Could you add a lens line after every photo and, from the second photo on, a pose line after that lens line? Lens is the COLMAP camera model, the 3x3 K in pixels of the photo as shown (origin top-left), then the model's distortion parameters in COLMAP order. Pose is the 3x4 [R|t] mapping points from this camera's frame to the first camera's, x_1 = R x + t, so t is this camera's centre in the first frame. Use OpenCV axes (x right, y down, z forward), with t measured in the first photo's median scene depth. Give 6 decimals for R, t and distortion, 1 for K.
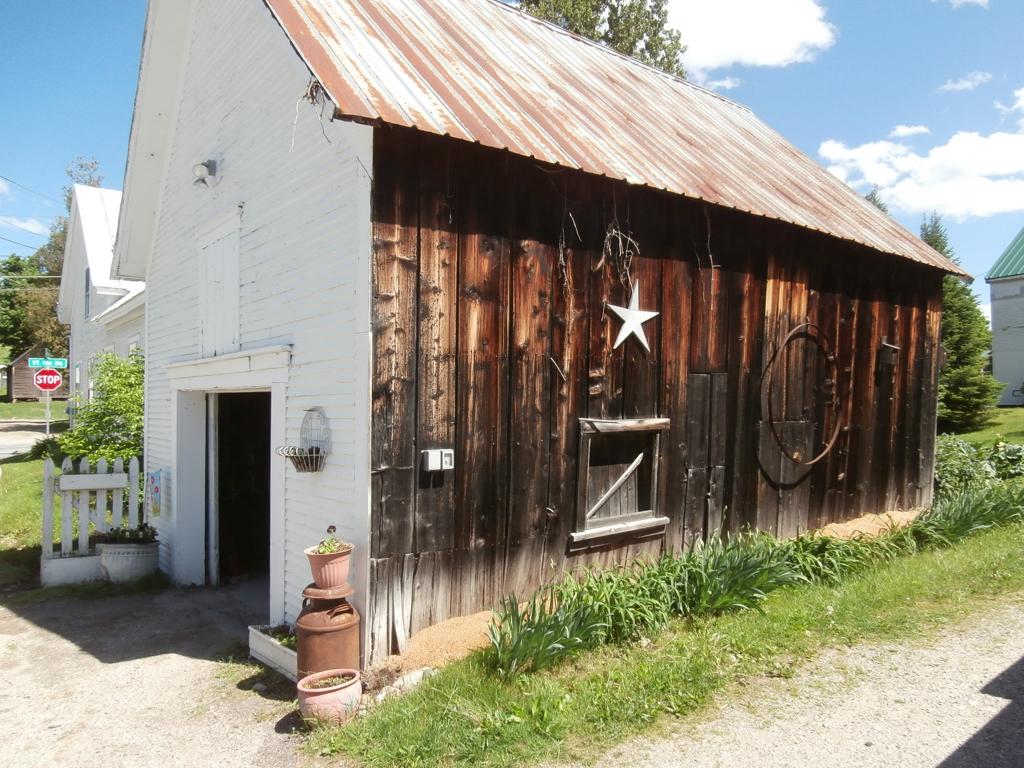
lens RADIAL K [[714.4, 0, 512.0], [0, 714.4, 384.0], [0, 0, 1]] dist [-0.010485, -0.000243]
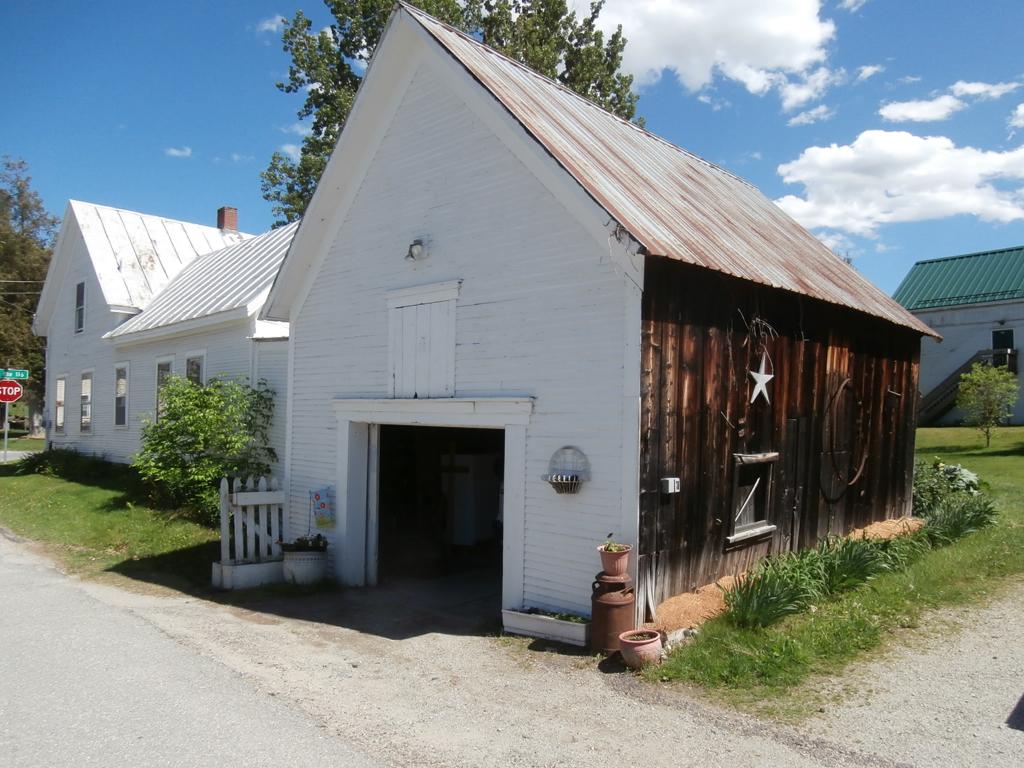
lens RADIAL K [[718.9, 0, 512.0], [0, 718.9, 384.0], [0, 0, 1]] dist [-0.003136, 0.001149]
pose [[0.990271, 0.019887, 0.137723, -0.535572], [-0.018246, 0.999747, -0.013168, -0.062010], [-0.137950, 0.010527, 0.990383, -0.328303]]
